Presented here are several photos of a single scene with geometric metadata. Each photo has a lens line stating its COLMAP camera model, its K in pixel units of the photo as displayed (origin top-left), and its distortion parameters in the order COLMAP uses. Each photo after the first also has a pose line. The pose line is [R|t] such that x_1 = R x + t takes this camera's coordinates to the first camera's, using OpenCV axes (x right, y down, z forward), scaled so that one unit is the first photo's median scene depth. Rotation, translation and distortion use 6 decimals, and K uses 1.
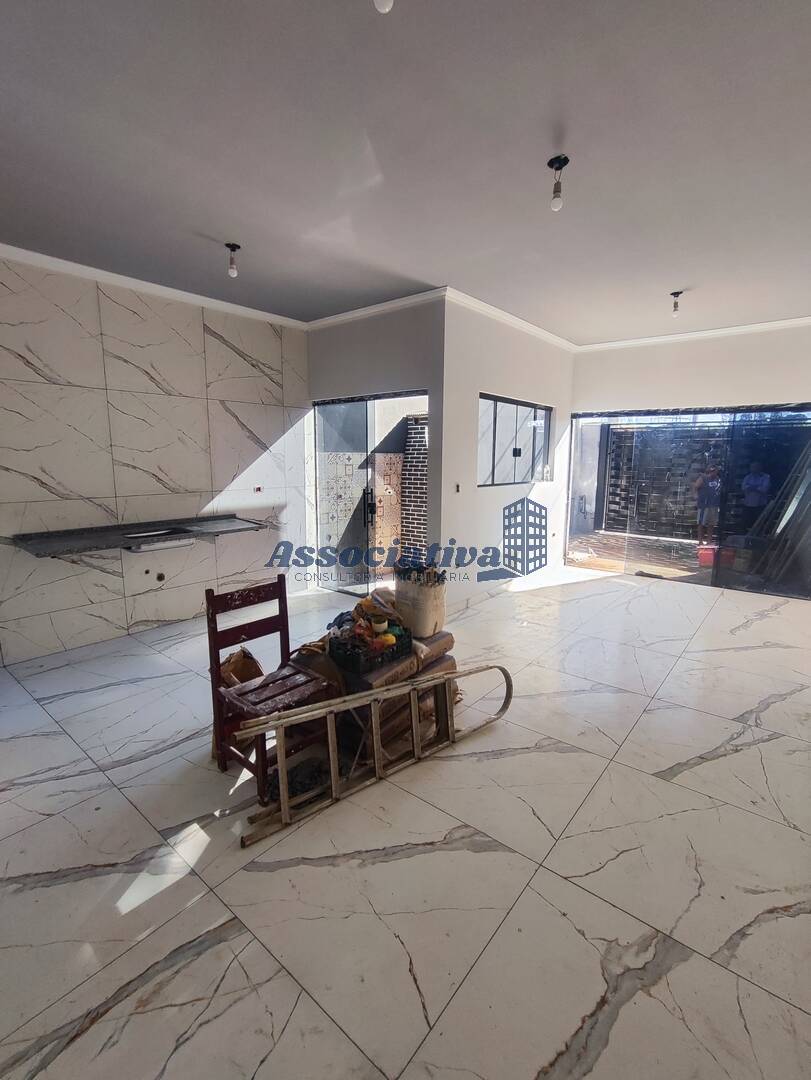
lens RADIAL K [[488.7, 0, 403.4], [0, 488.7, 536.3], [0, 0, 1]] dist [-0.034887, 0.023700]
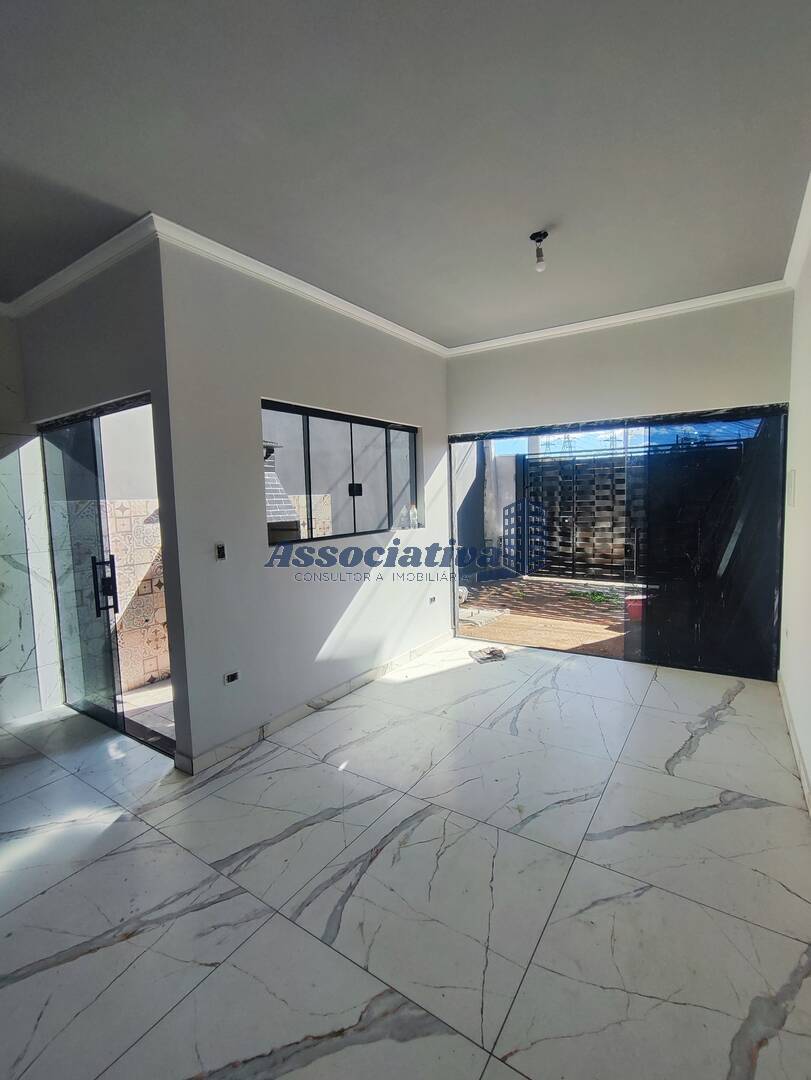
lens RADIAL K [[487.2, 0, 402.8], [0, 487.2, 537.7], [0, 0, 1]] dist [-0.034920, 0.019211]
pose [[0.994977, -0.043566, 0.090128, 0.223753], [0.050536, 0.995784, -0.076548, -0.045504], [-0.086413, 0.080718, 0.992984, 0.296906]]
